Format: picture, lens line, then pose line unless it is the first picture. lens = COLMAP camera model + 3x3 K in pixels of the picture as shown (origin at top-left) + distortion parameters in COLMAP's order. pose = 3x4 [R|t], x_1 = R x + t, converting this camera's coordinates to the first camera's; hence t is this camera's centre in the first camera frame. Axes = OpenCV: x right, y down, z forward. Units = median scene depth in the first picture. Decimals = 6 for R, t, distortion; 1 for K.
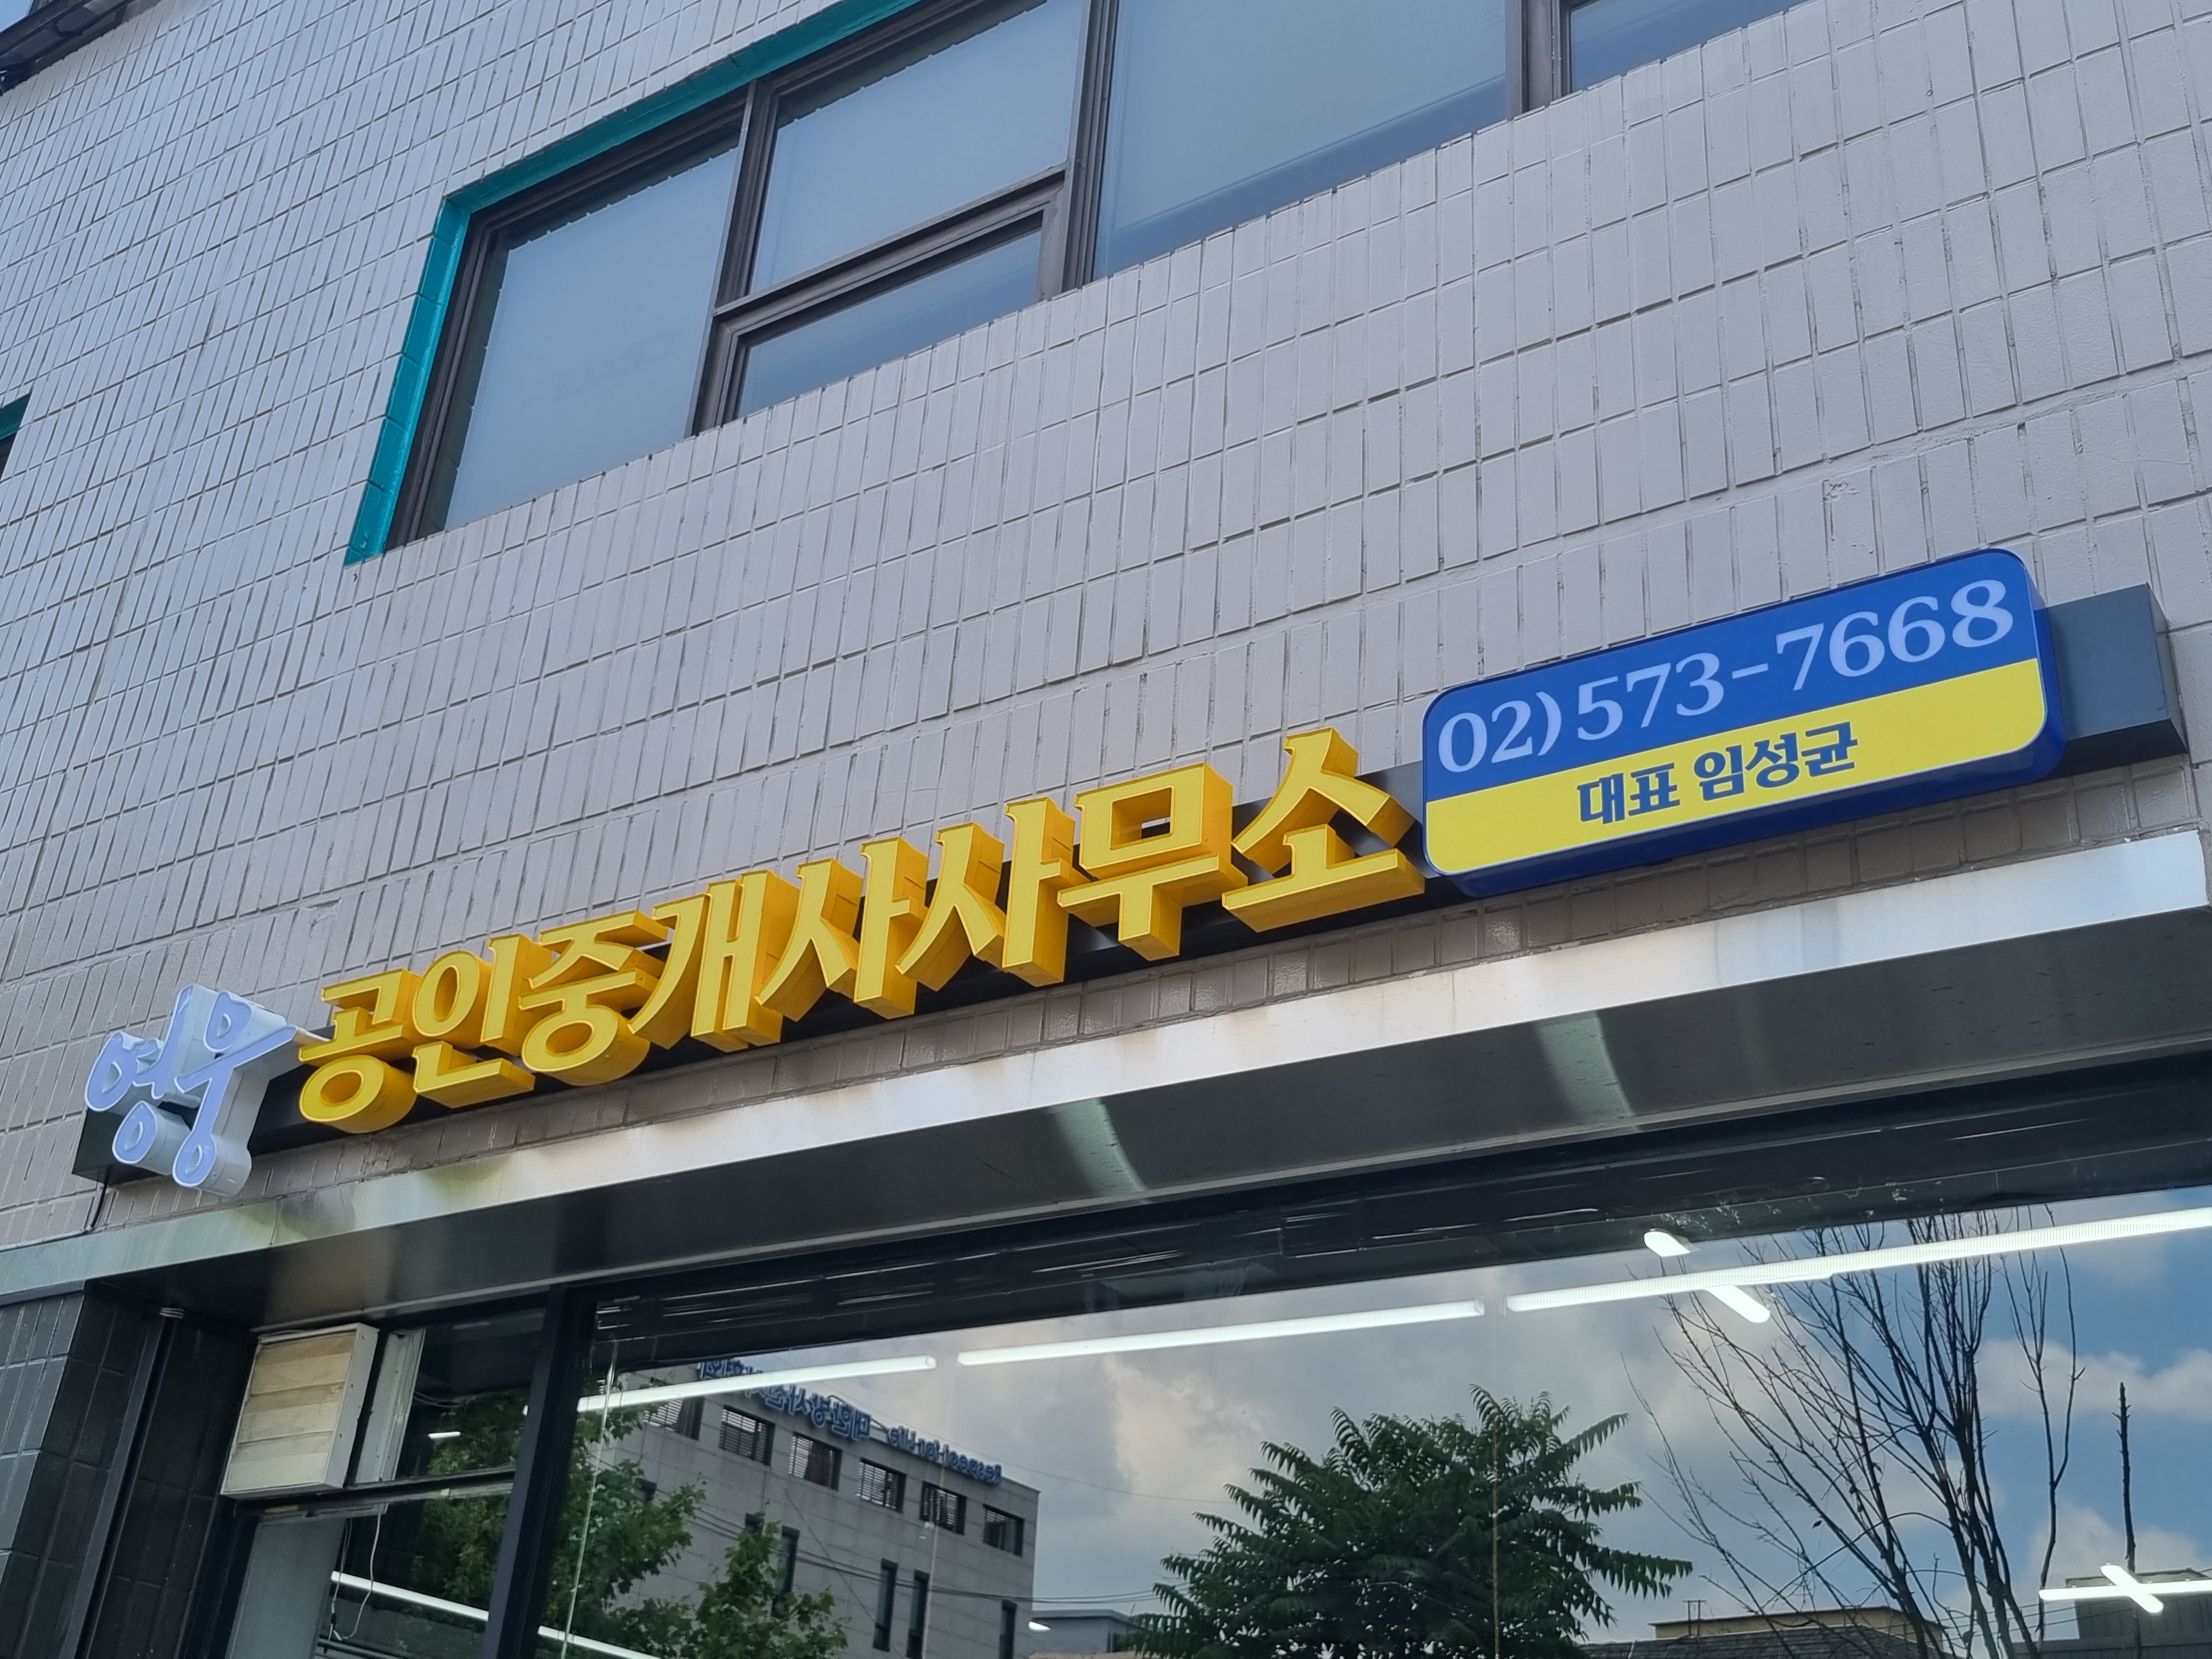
lens RADIAL K [[2422.8, 0, 1094.6], [0, 2422.8, 792.7], [0, 0, 1]] dist [0.040106, 0.000000]
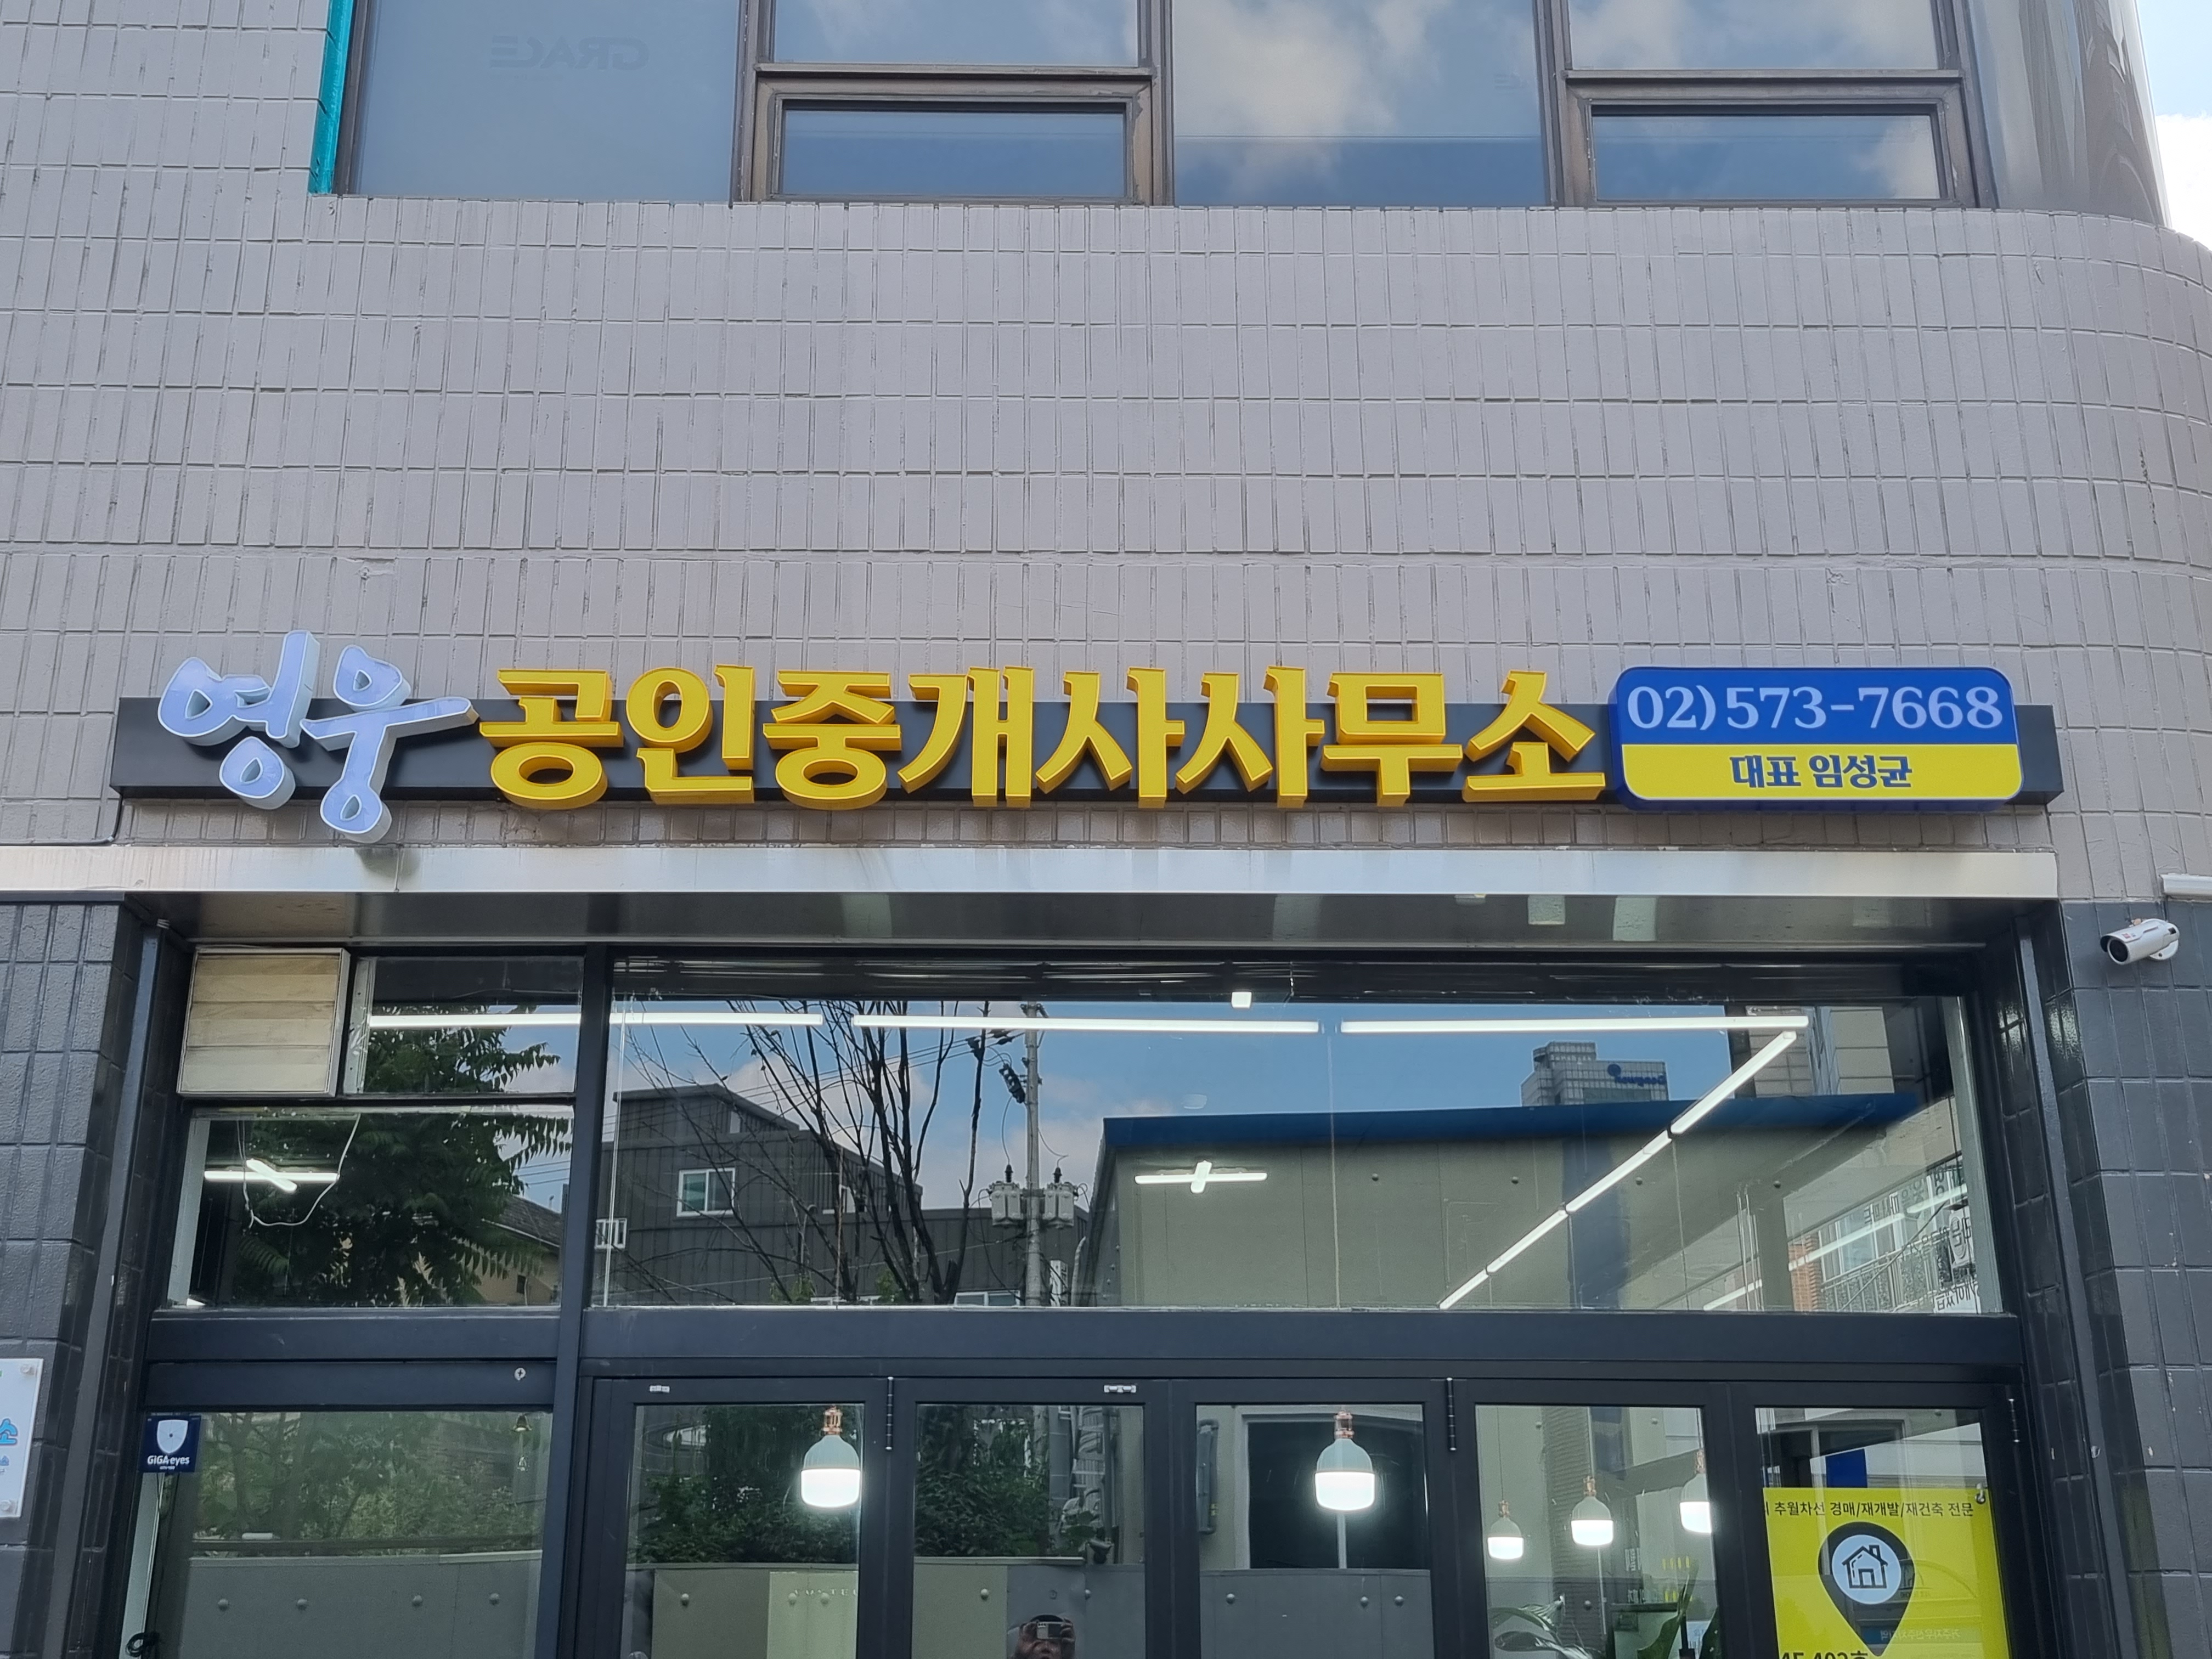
lens RADIAL K [[2422.8, 0, 1087.0], [0, 2422.8, 786.5], [0, 0, 1]] dist [0.040106, 0.000000]
pose [[0.819265, 0.115195, 0.561725, -0.939995], [-0.218251, 0.968524, 0.119697, -0.075503], [-0.530255, -0.220661, 0.818620, -0.053819]]
